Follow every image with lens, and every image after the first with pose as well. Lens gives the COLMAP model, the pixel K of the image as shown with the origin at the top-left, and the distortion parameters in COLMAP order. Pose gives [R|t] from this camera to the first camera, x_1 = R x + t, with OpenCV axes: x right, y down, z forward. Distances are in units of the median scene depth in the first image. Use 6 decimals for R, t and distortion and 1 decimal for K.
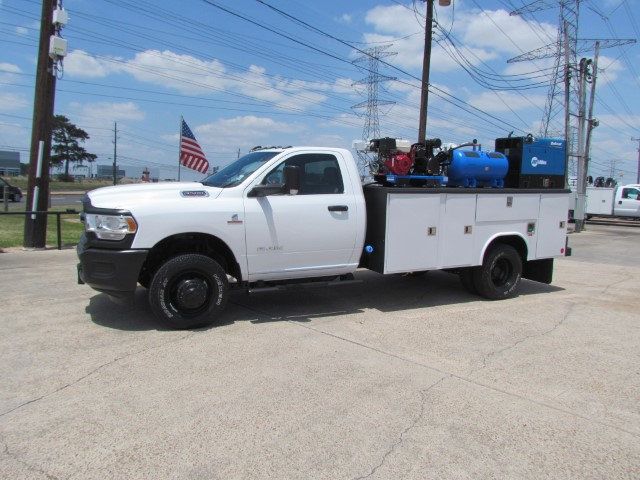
lens RADIAL K [[536.1, 0, 284.4], [0, 536.1, 240.2], [0, 0, 1]] dist [-0.012872, -0.008493]
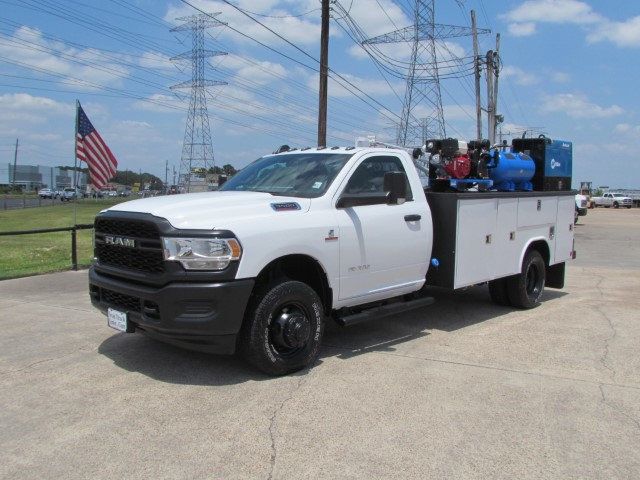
lens RADIAL K [[685.0, 0, 320.0], [0, 685.0, 240.0], [0, 0, 1]] dist [-0.026479, -0.012516]
pose [[0.918651, -0.046322, 0.392345, -0.463840], [0.054710, 0.998450, -0.010217, -0.019783], [-0.391263, 0.030851, 0.919762, 0.025989]]
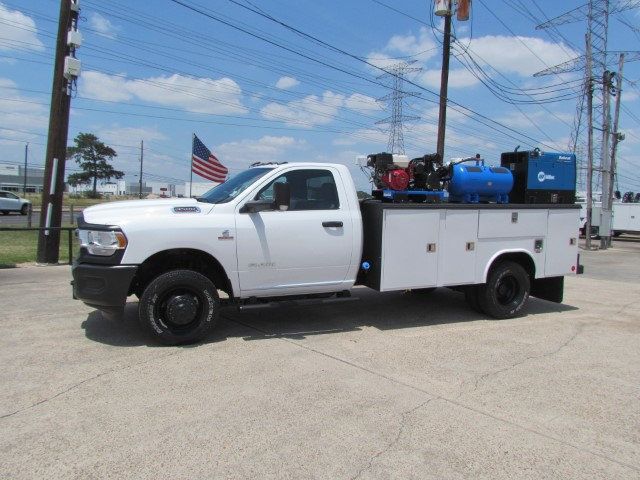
lens RADIAL K [[536.1, 0, 284.4], [0, 536.1, 240.2], [0, 0, 1]] dist [-0.012872, -0.008493]
pose [[0.998407, 0.002166, -0.056386, 0.063939], [-0.003878, 0.999534, -0.030269, -0.000098], [0.056295, 0.030439, 0.997950, 0.010670]]
